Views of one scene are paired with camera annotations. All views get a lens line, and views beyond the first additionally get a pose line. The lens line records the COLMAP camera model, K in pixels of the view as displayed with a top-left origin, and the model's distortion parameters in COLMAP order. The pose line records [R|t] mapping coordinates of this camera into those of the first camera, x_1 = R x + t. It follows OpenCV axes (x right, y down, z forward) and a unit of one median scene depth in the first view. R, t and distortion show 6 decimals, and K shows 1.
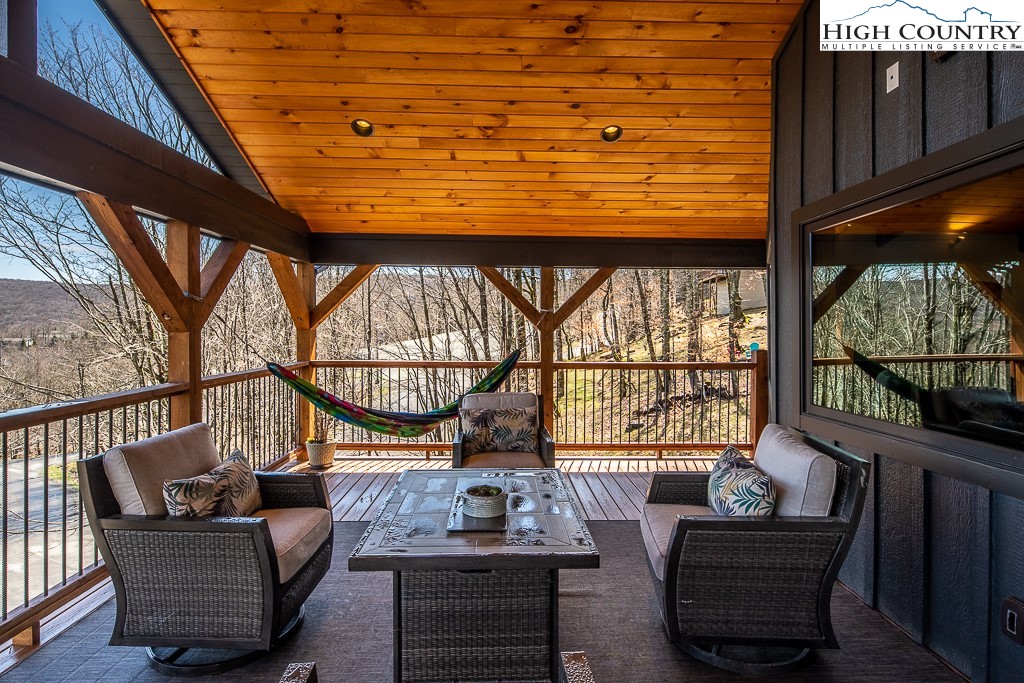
lens RADIAL K [[502.2, 0, 511.7], [0, 502.2, 331.3], [0, 0, 1]] dist [-0.001231, -0.001209]
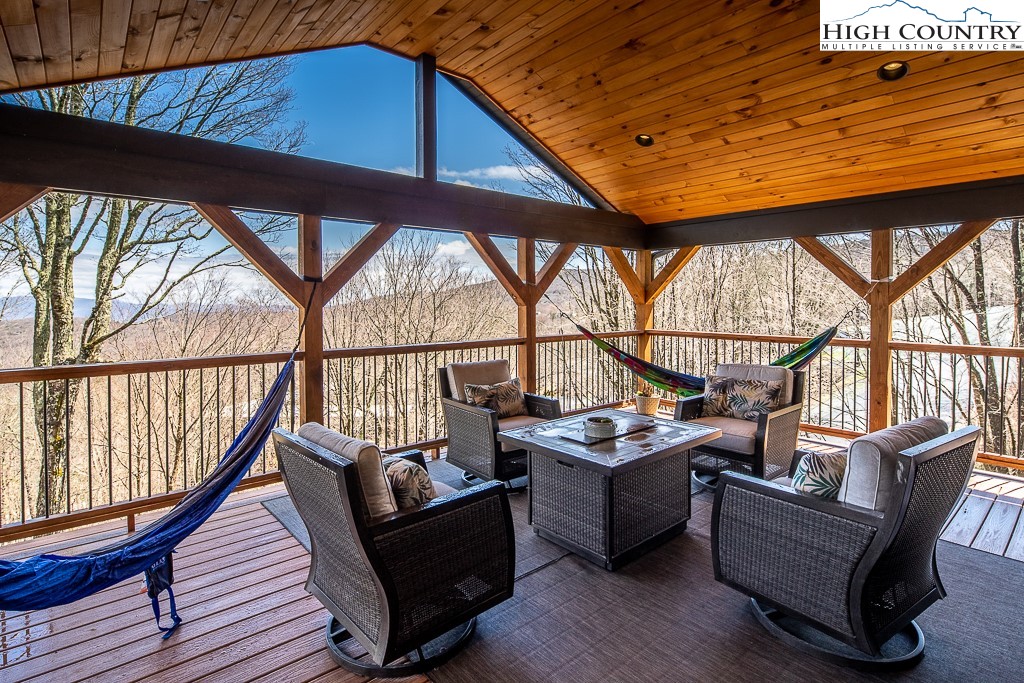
lens RADIAL K [[504.6, 0, 513.1], [0, 504.6, 312.7], [0, 0, 1]] dist [-0.002324, -0.000888]
pose [[0.630598, 0.009017, -0.776058, 0.459600], [0.001551, 0.999916, 0.012879, 0.001392], [0.776108, -0.009325, 0.630531, -0.034262]]
